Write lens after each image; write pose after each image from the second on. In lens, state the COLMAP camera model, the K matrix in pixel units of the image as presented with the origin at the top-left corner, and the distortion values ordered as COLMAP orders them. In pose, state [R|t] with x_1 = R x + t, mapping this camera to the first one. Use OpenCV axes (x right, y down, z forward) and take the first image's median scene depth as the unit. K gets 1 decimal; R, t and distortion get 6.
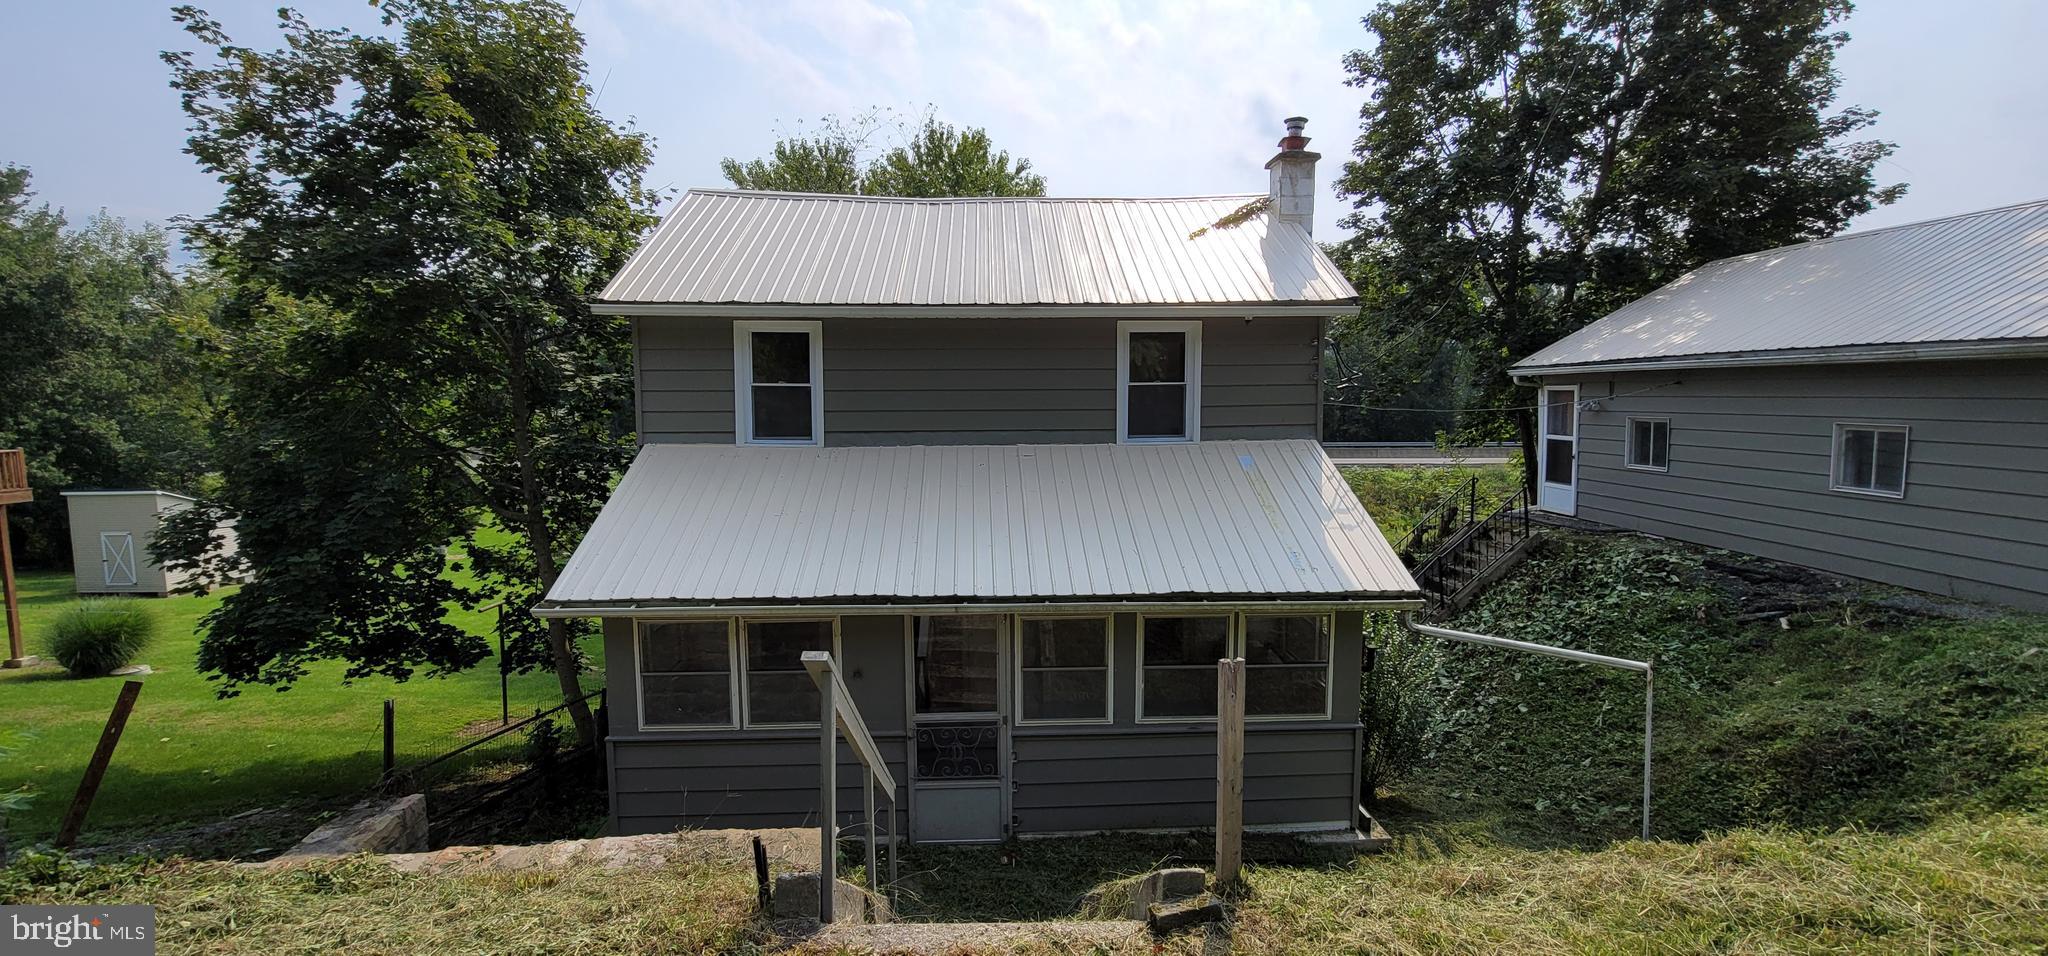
lens RADIAL K [[849.2, 0, 1024.0], [0, 849.2, 478.0], [0, 0, 1]] dist [-0.000690, -0.000300]
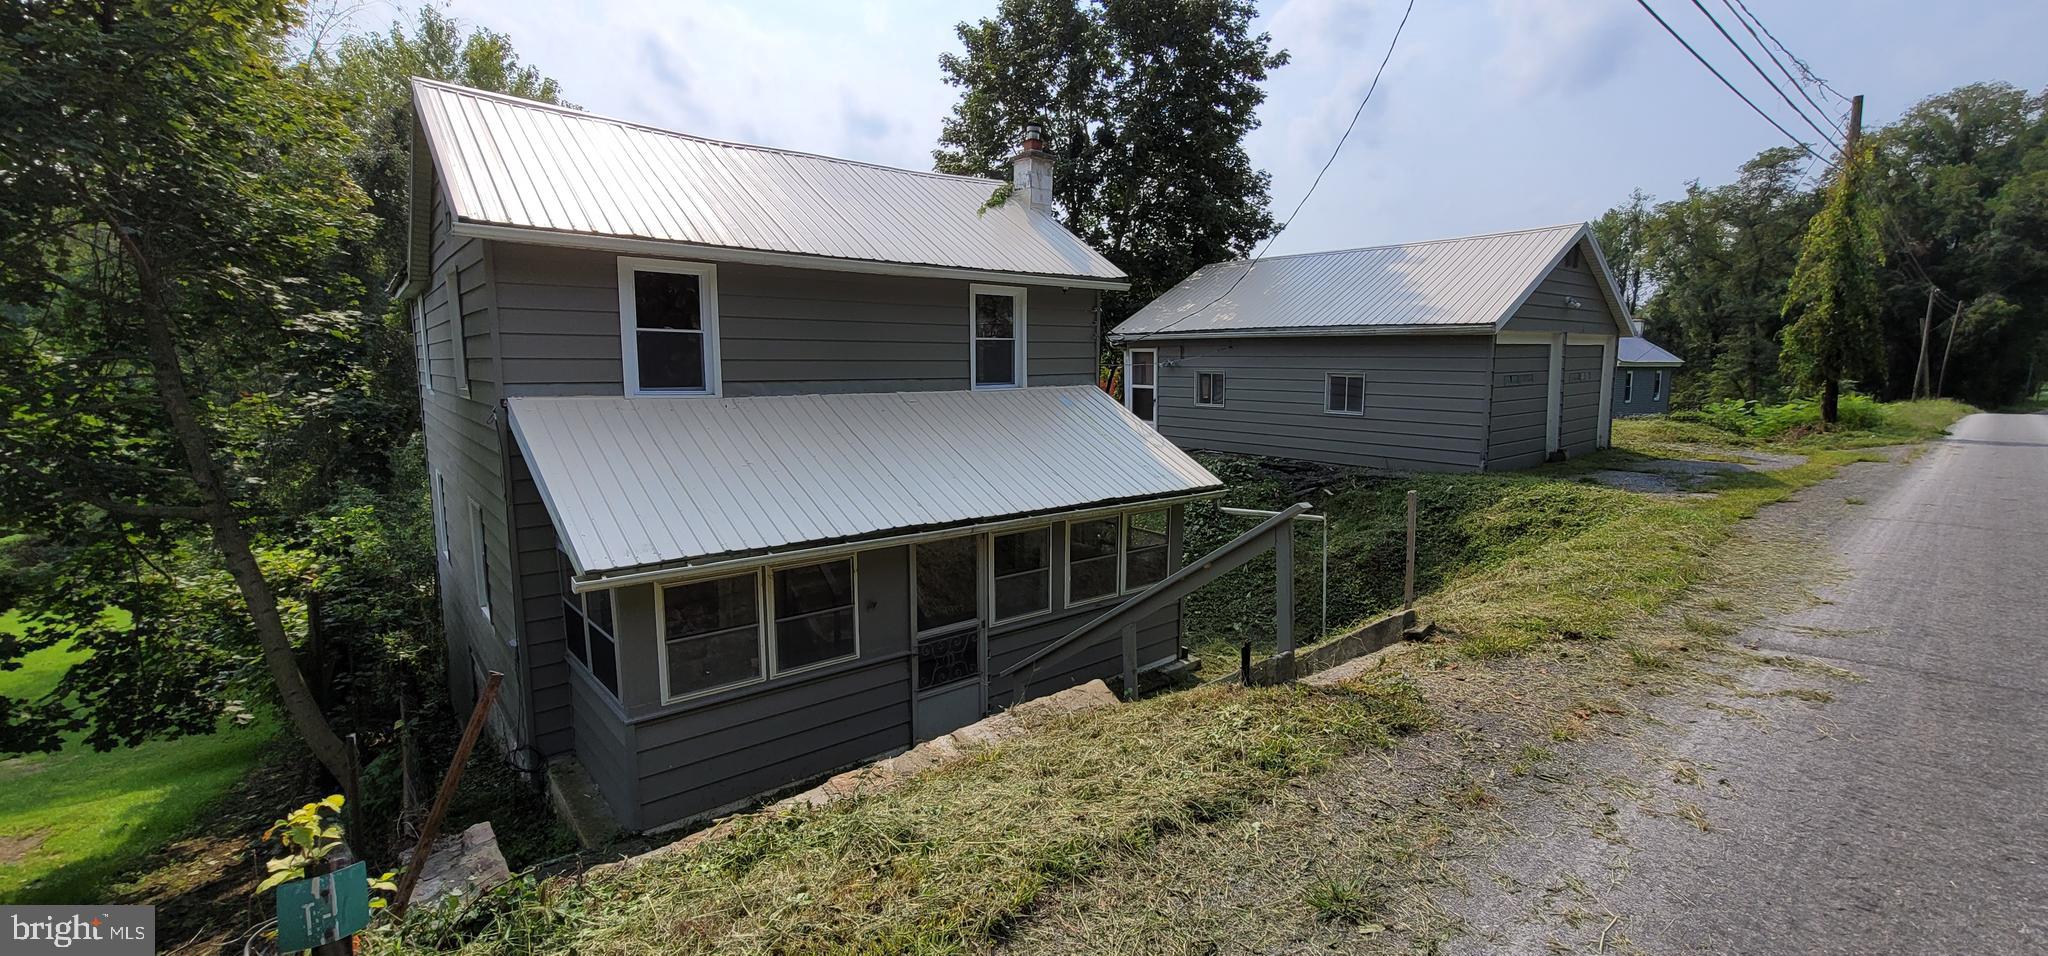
lens RADIAL K [[849.2, 0, 1024.0], [0, 849.2, 478.0], [0, 0, 1]] dist [-0.000690, -0.000300]
pose [[0.796554, -0.075436, 0.599842, -0.546141], [0.050982, 0.997032, 0.057686, 0.016249], [-0.602413, -0.015369, 0.798036, 0.028981]]
